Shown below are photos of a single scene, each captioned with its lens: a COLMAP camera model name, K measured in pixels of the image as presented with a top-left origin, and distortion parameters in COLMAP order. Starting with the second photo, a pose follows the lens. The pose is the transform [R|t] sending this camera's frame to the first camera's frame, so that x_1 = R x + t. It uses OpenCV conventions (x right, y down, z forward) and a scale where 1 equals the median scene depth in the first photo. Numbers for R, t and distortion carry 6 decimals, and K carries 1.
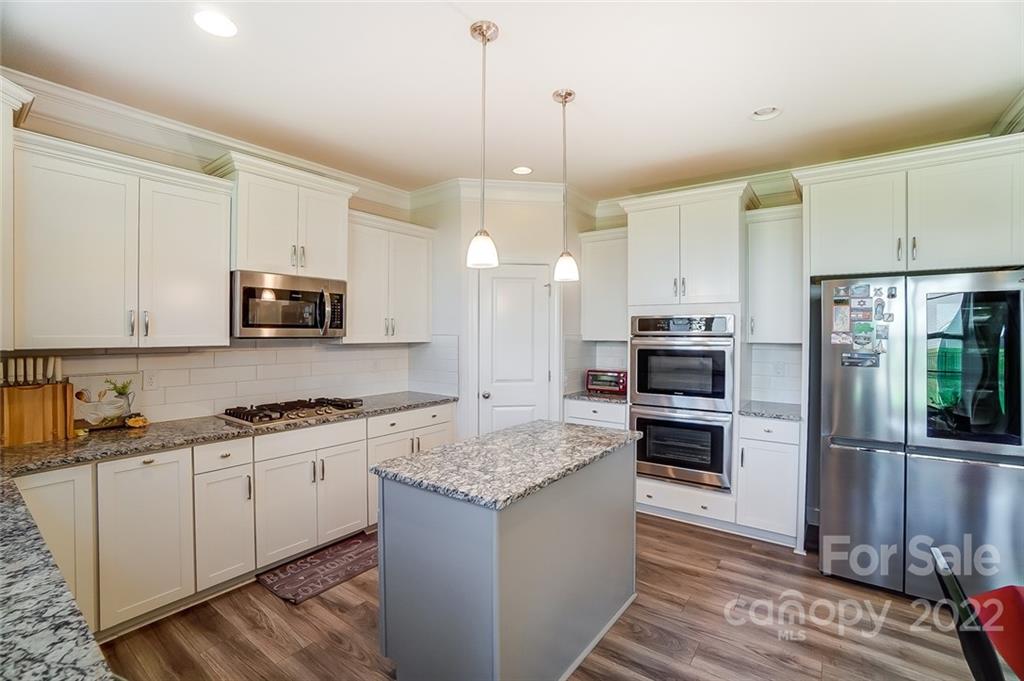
lens RADIAL K [[459.6, 0, 511.8], [0, 459.6, 340.9], [0, 0, 1]] dist [-0.020814, 0.005801]
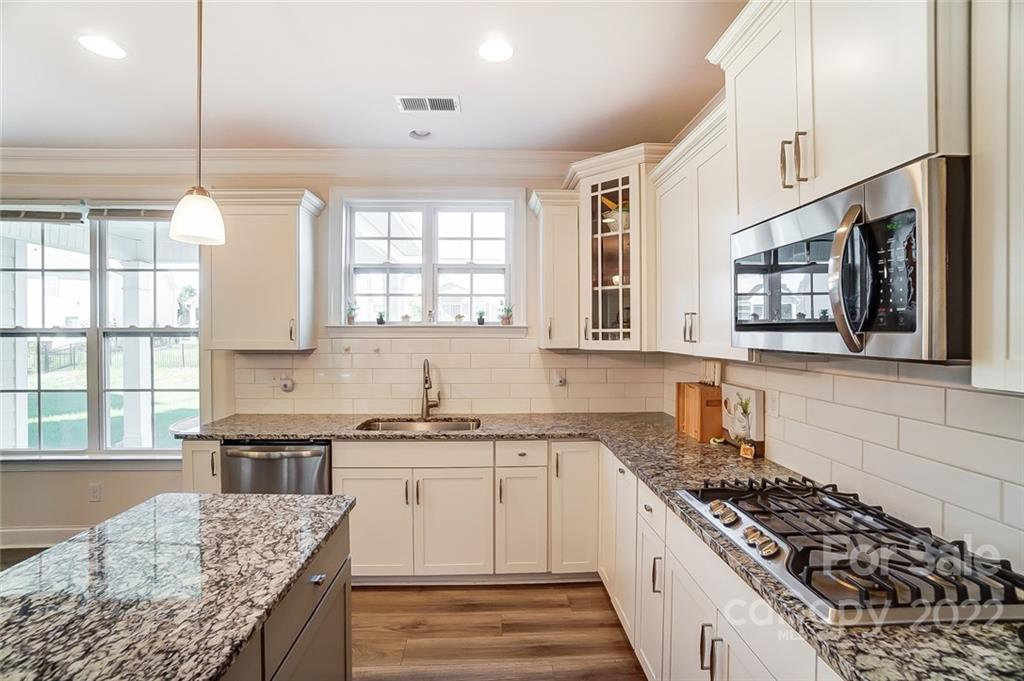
lens RADIAL K [[459.6, 0, 512.1], [0, 459.6, 338.3], [0, 0, 1]] dist [-0.020814, 0.005801]
pose [[-0.784297, 0.004239, -0.620371, -0.009590], [-0.003378, 0.999933, 0.011103, -0.032960], [0.620376, 0.010804, -0.784230, 1.761886]]
